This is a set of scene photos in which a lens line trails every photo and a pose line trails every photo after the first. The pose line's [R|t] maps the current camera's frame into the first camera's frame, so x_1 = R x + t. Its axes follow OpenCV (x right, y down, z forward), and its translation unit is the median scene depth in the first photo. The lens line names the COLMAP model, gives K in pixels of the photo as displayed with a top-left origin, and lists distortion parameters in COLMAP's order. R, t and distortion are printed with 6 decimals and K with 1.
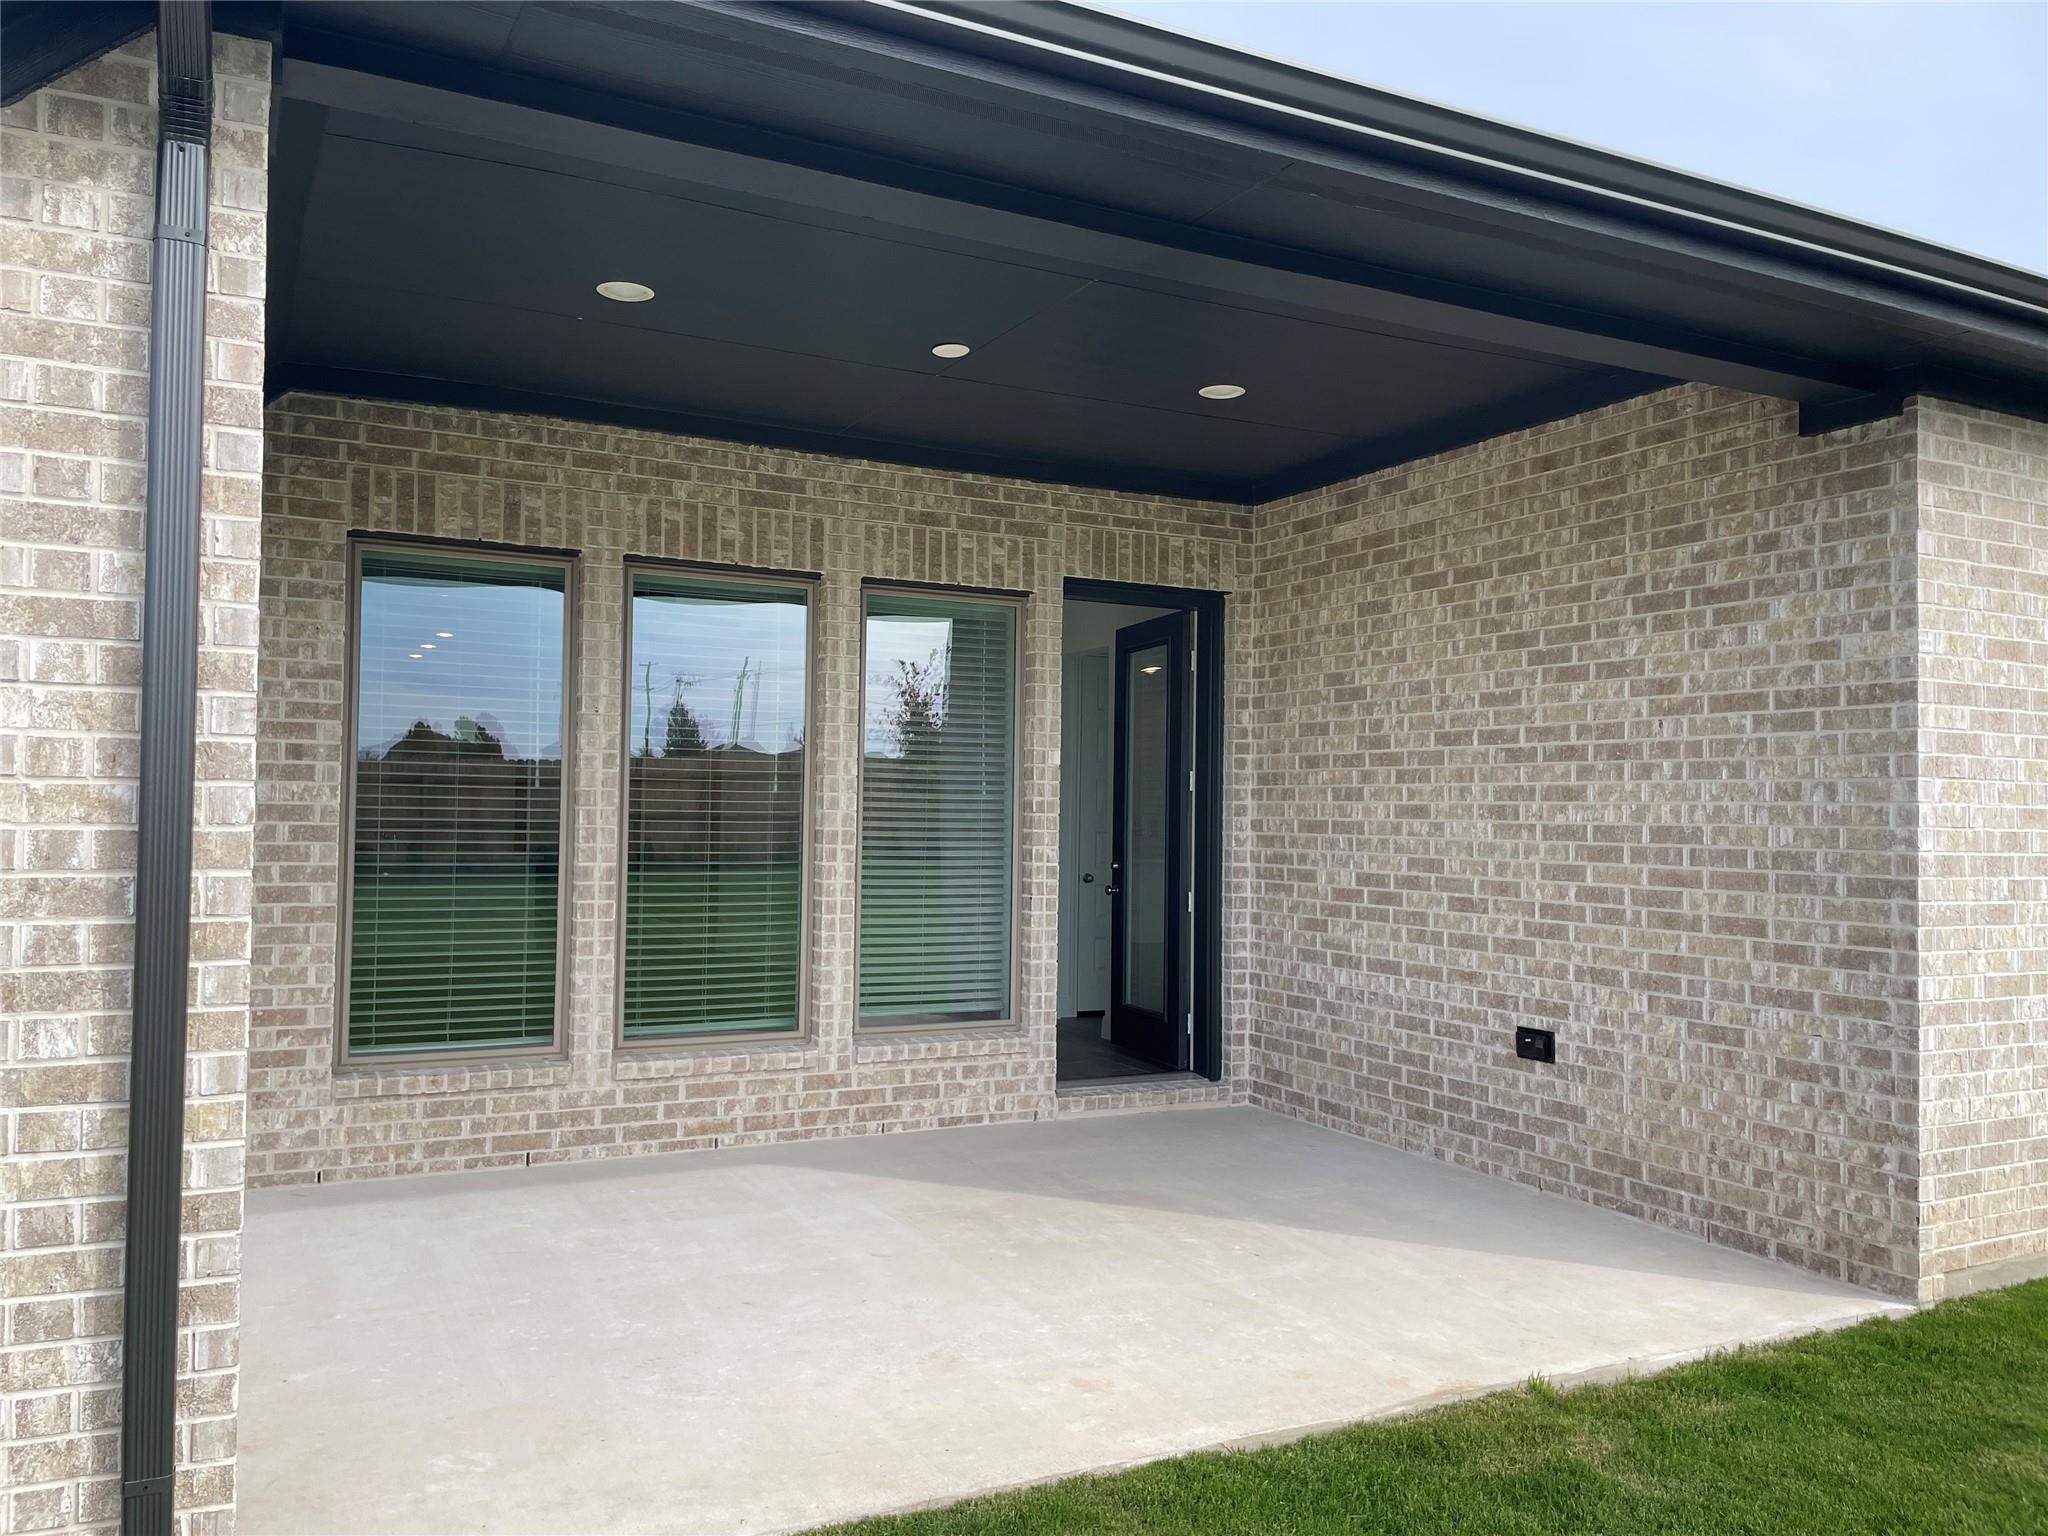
lens RADIAL K [[1544.8, 0, 1004.6], [0, 1544.8, 777.5], [0, 0, 1]] dist [0.094962, -0.125293]
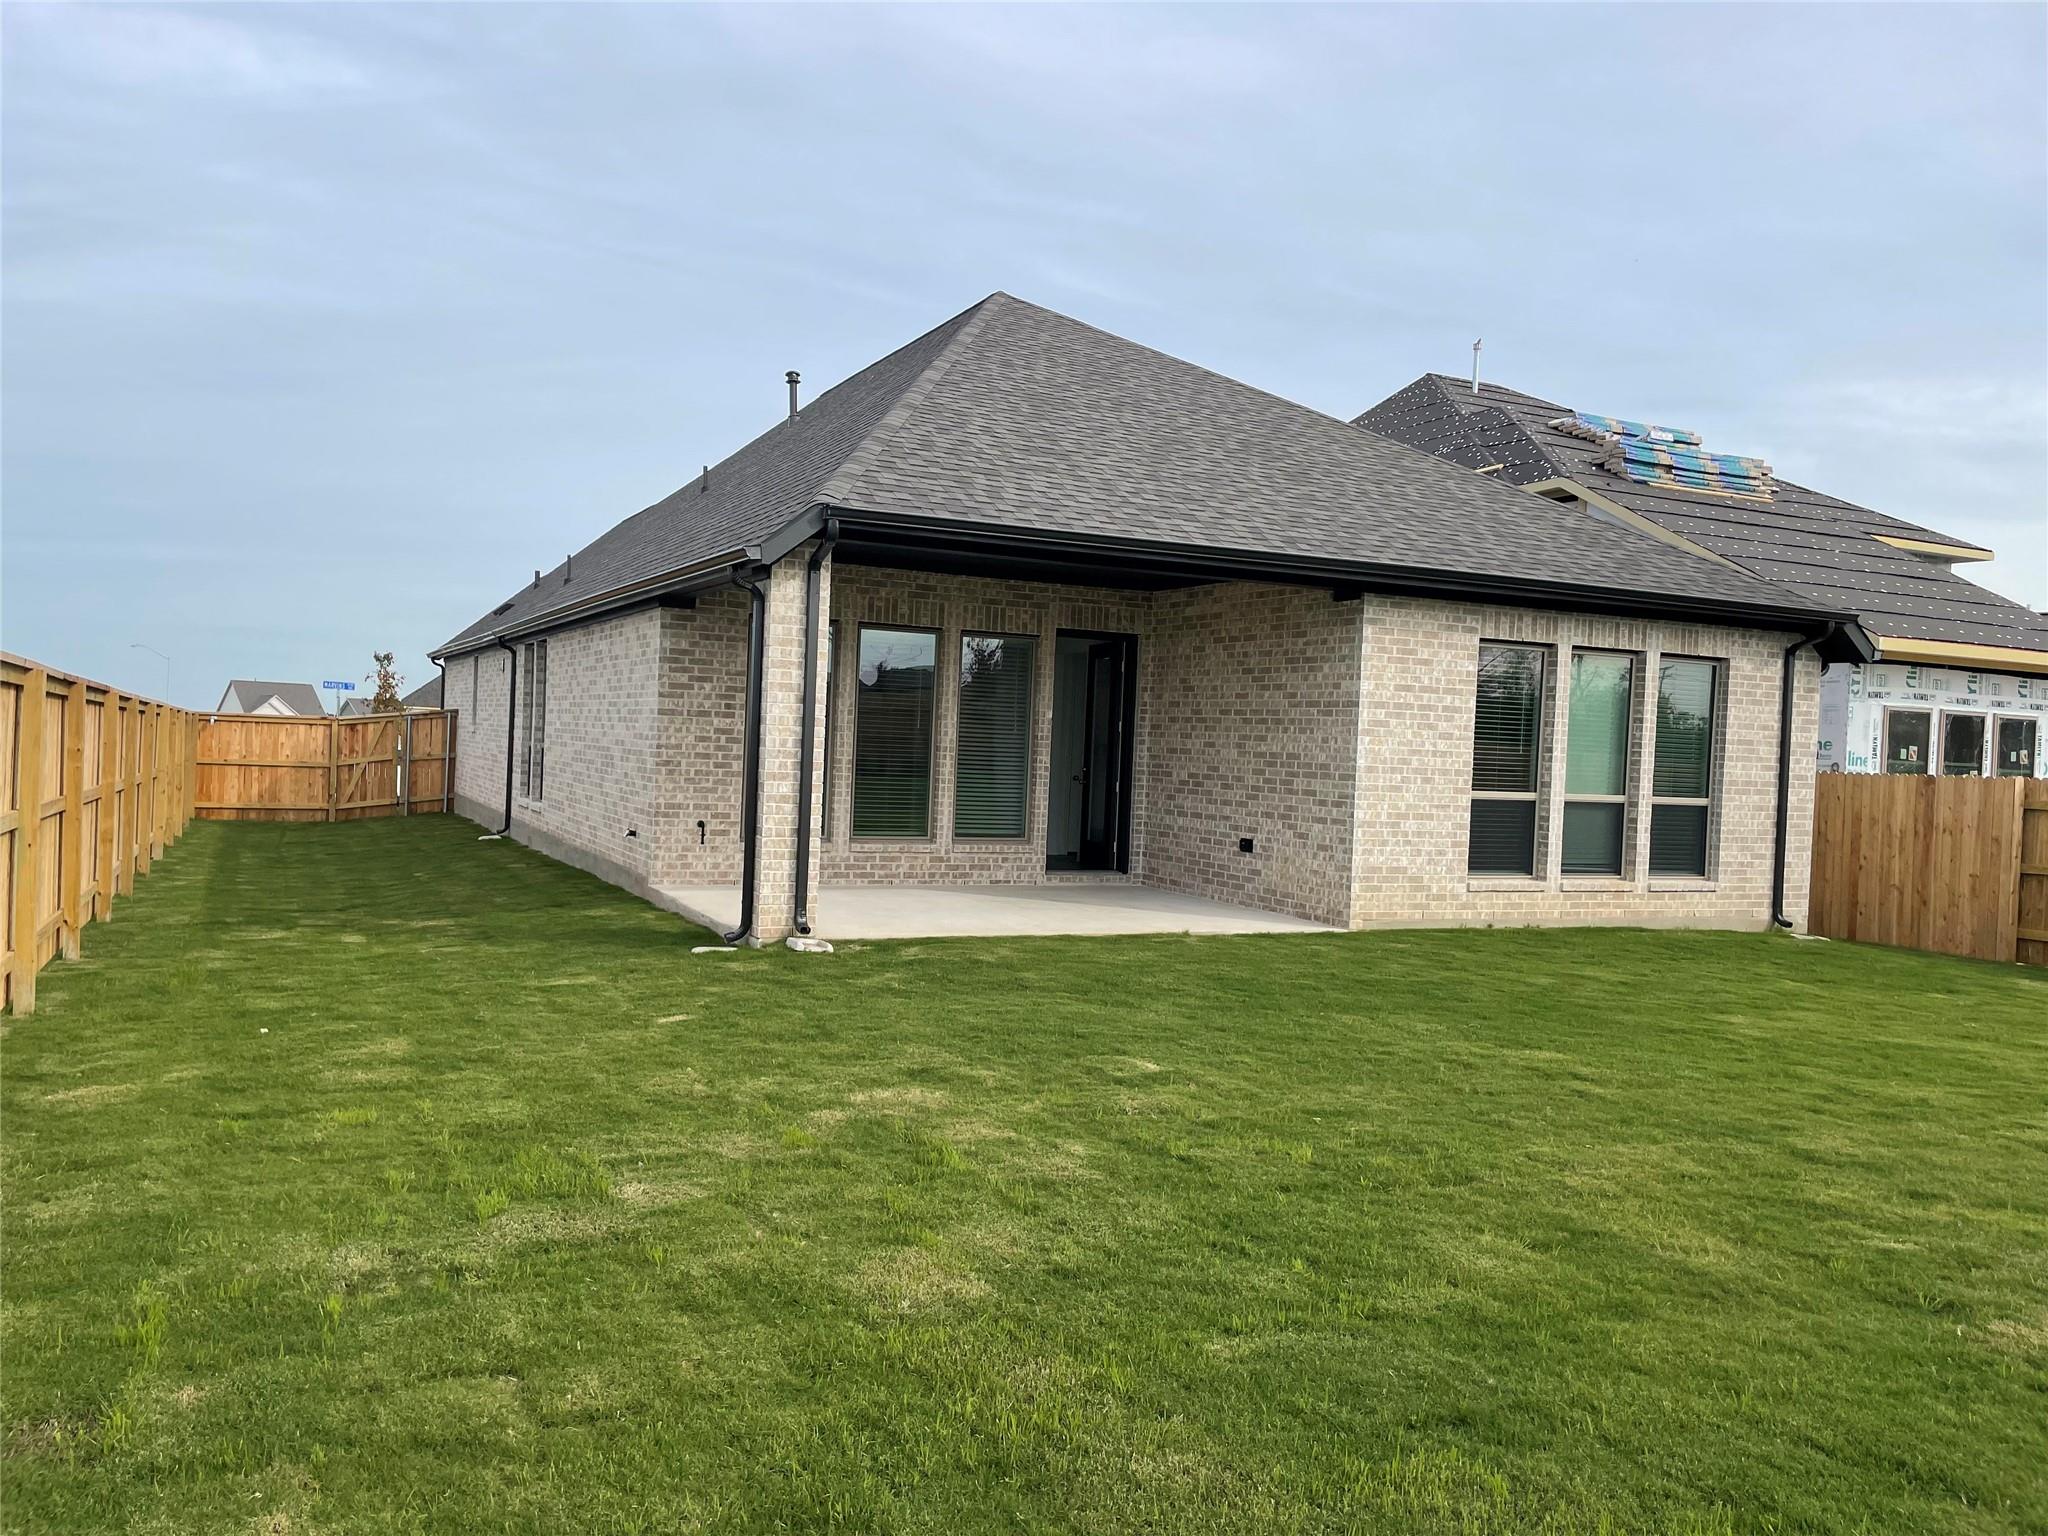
lens RADIAL K [[1544.8, 0, 1010.0], [0, 1544.8, 773.9], [0, 0, 1]] dist [0.094962, -0.125293]
pose [[0.999173, 0.028347, -0.029136, 0.050974], [-0.026990, 0.998577, 0.045988, -0.032889], [0.030398, -0.045163, 0.998517, -1.326224]]
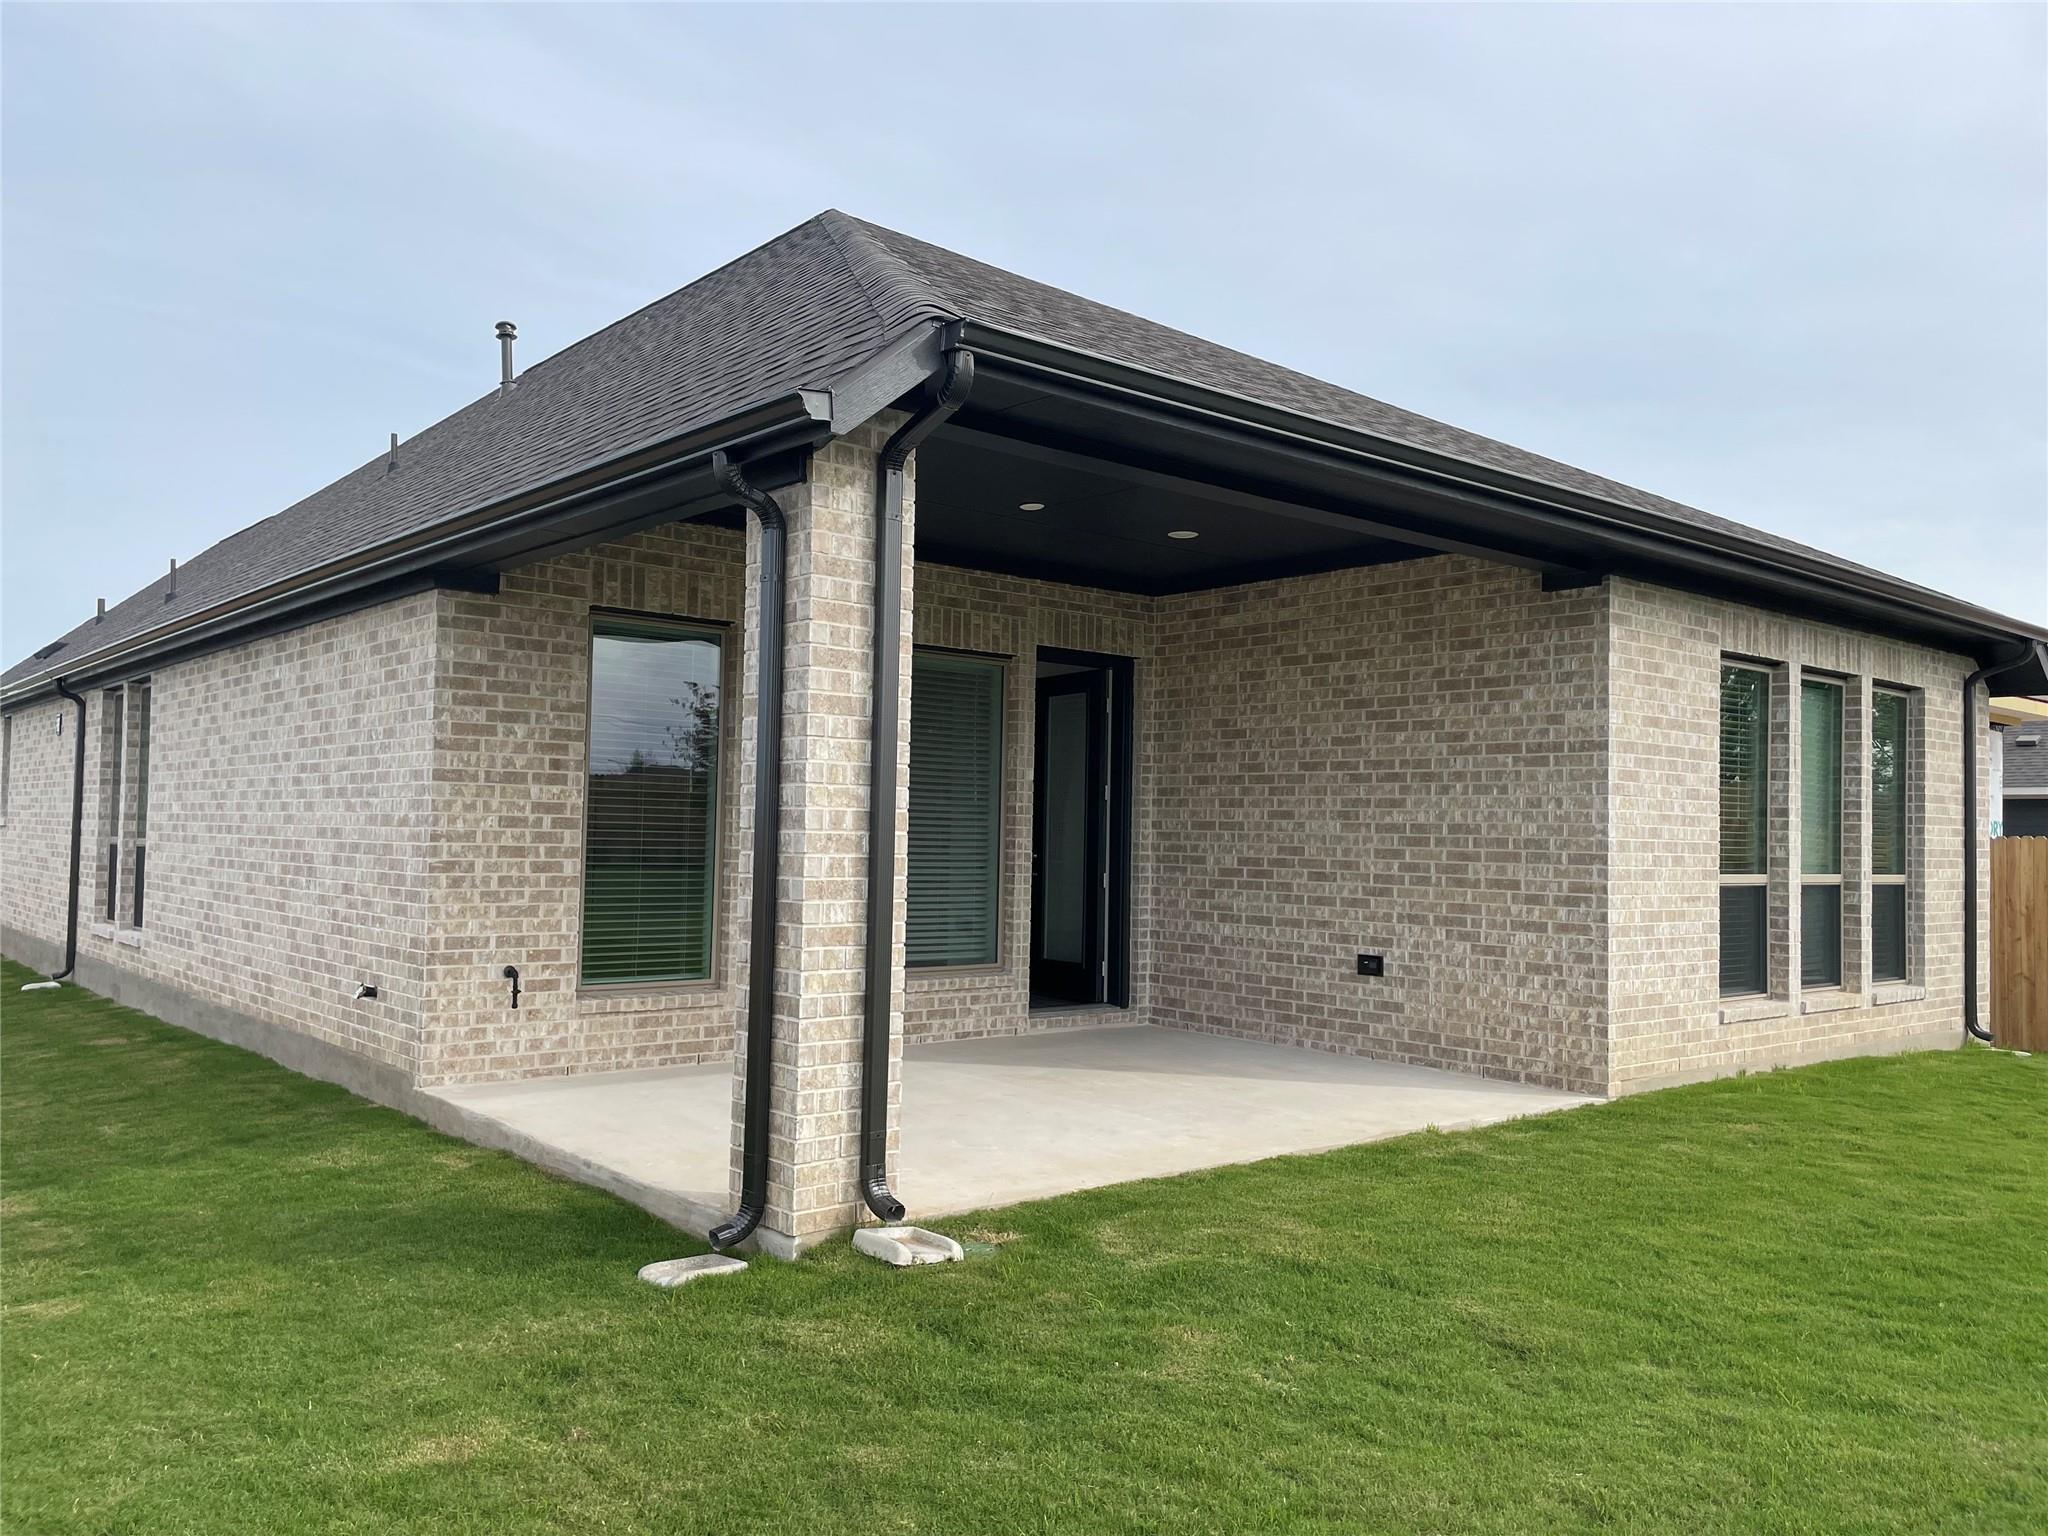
lens RADIAL K [[1544.8, 0, 1010.3], [0, 1544.8, 779.6], [0, 0, 1]] dist [0.094962, -0.125293]
pose [[0.974485, 0.012820, 0.224086, -0.357133], [-0.011337, 0.999905, -0.007902, 0.003177], [-0.224166, 0.005160, 0.974537, -0.424068]]
